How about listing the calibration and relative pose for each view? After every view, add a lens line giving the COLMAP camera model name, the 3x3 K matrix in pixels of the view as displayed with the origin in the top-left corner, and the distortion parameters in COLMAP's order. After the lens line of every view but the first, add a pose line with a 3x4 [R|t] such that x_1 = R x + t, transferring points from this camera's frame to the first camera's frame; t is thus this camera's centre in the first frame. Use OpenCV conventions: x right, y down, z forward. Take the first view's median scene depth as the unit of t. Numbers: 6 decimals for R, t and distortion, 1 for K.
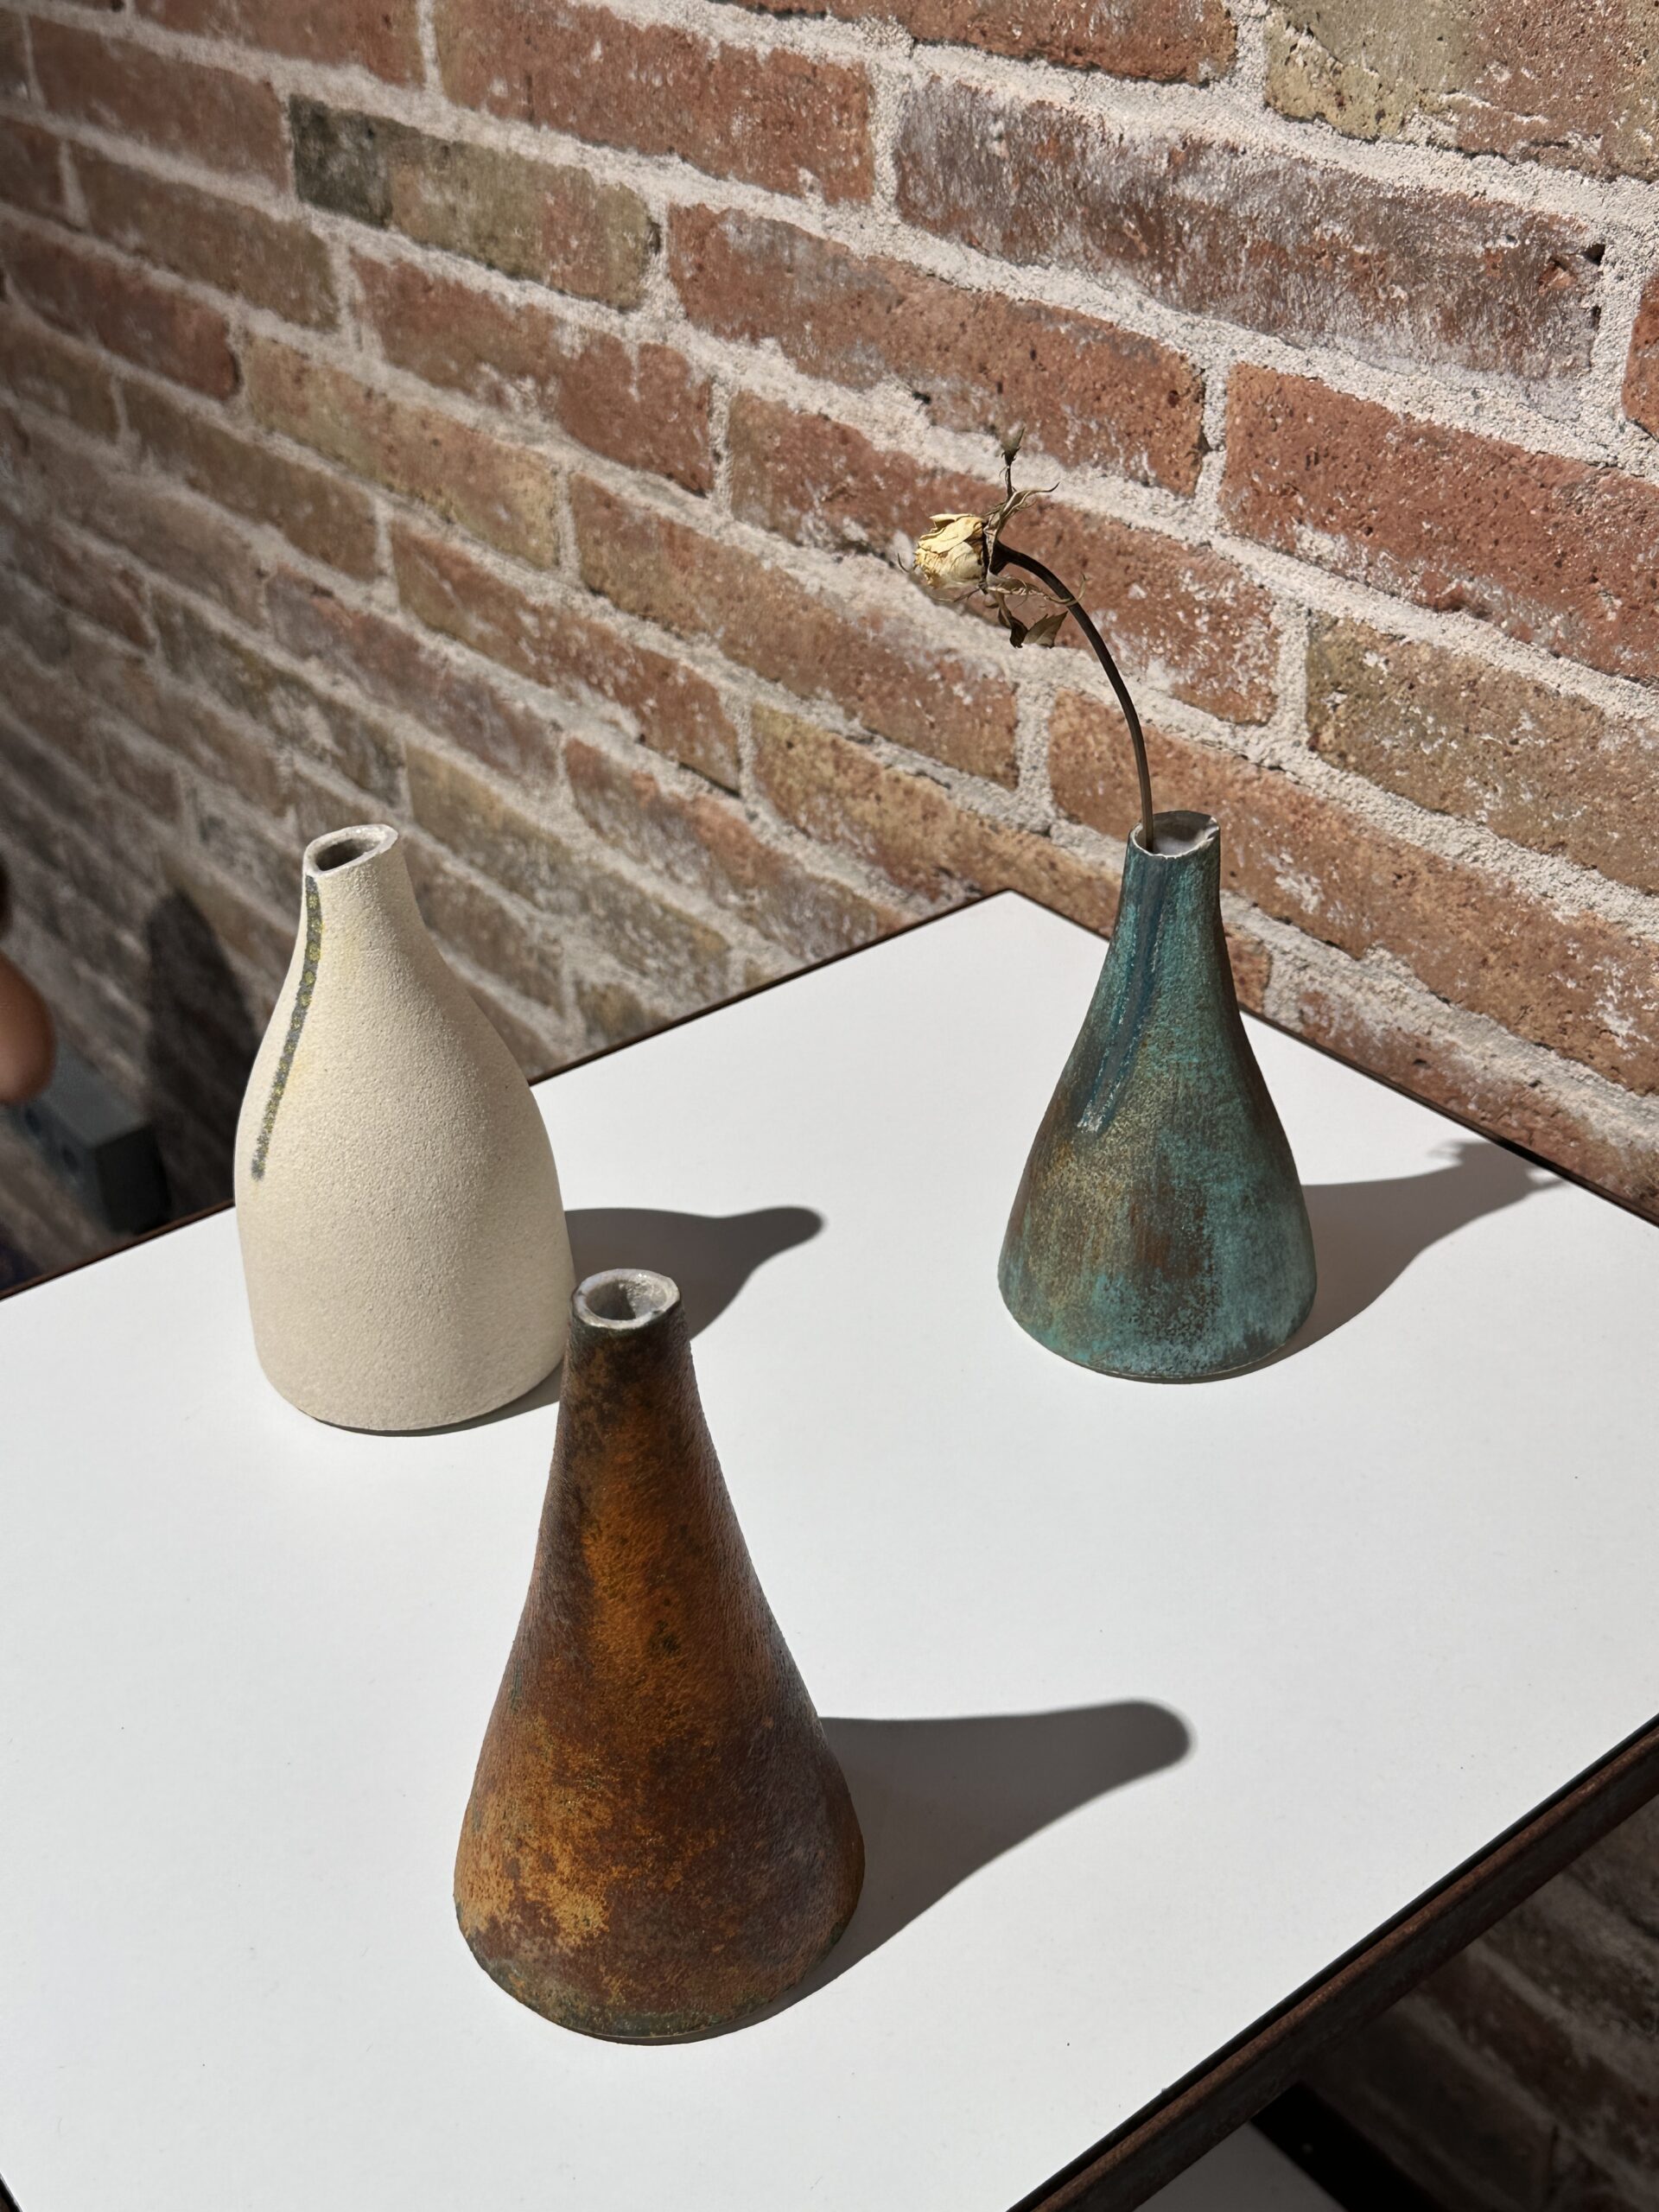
lens RADIAL K [[2631.8, 0, 829.5], [0, 2631.8, 1106.0], [0, 0, 1]] dist [0.200099, -0.524085]
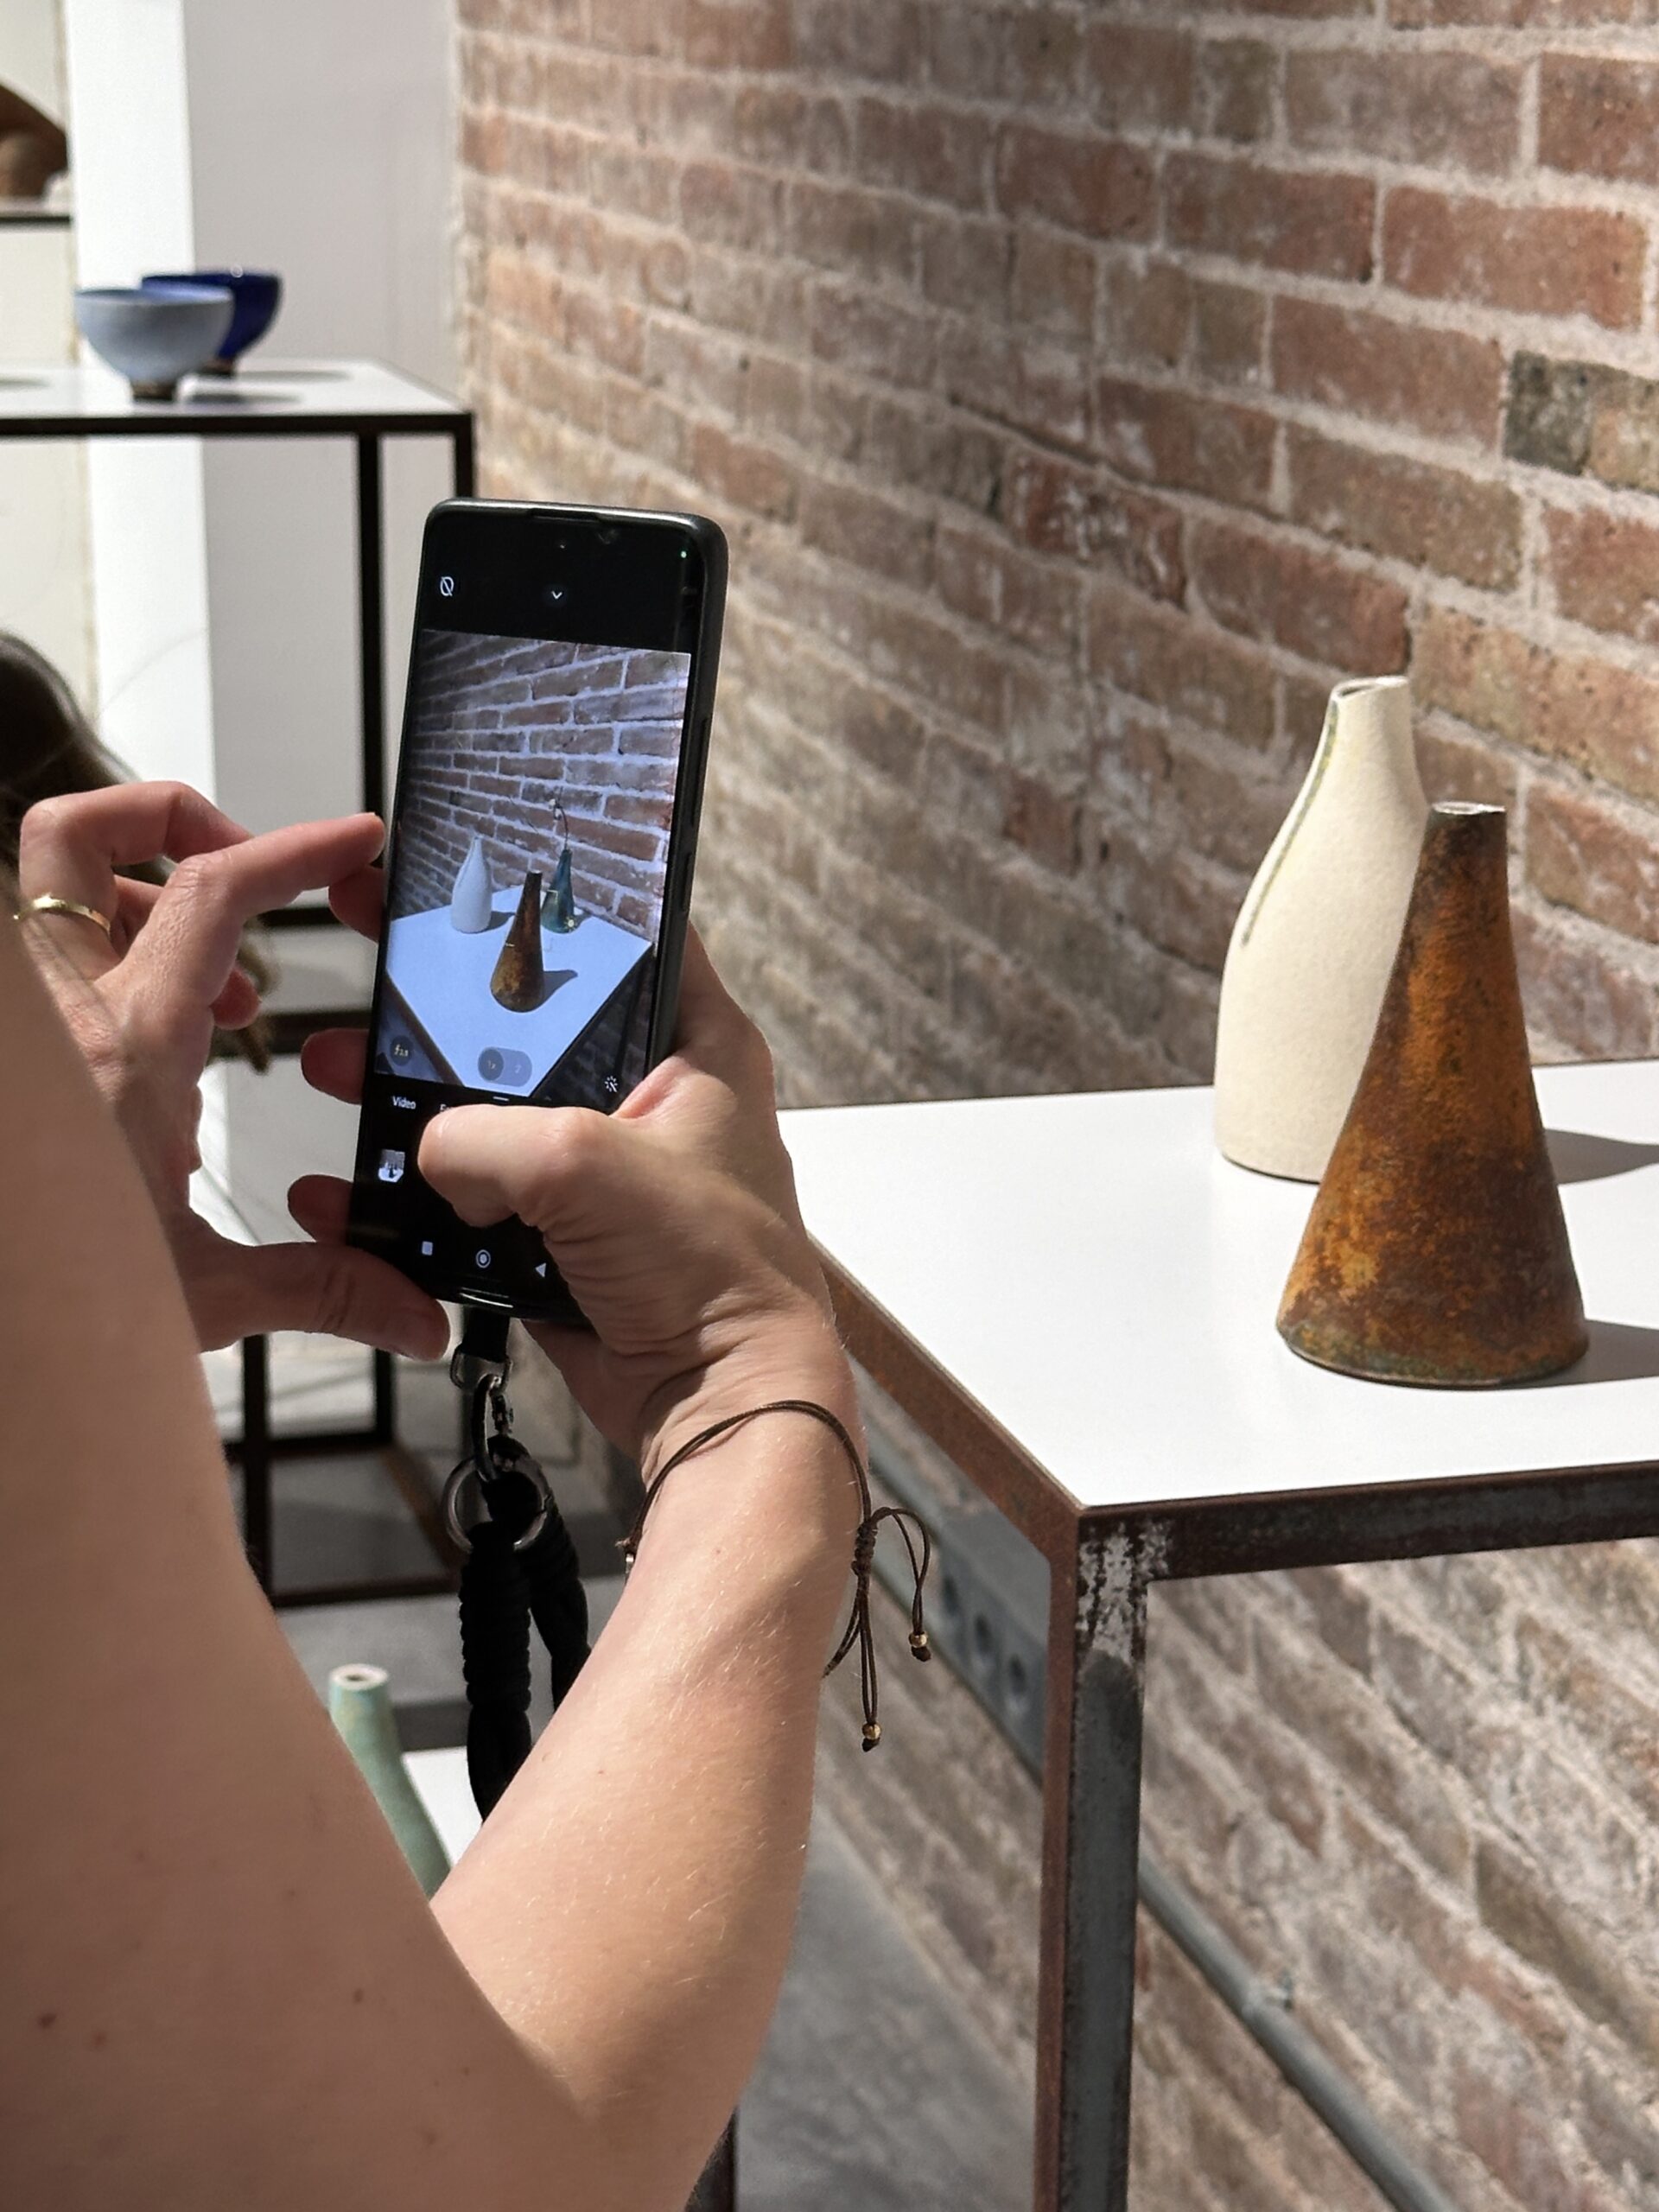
lens RADIAL K [[4369.9, 0, 829.5], [0, 4369.9, 1106.0], [0, 0, 1]] dist [0.159636, -0.223659]
pose [[0.926306, 0.144500, -0.347961, 0.163090], [-0.233608, 0.944856, -0.229511, 0.304595], [0.295609, 0.293884, 0.908982, -0.446174]]
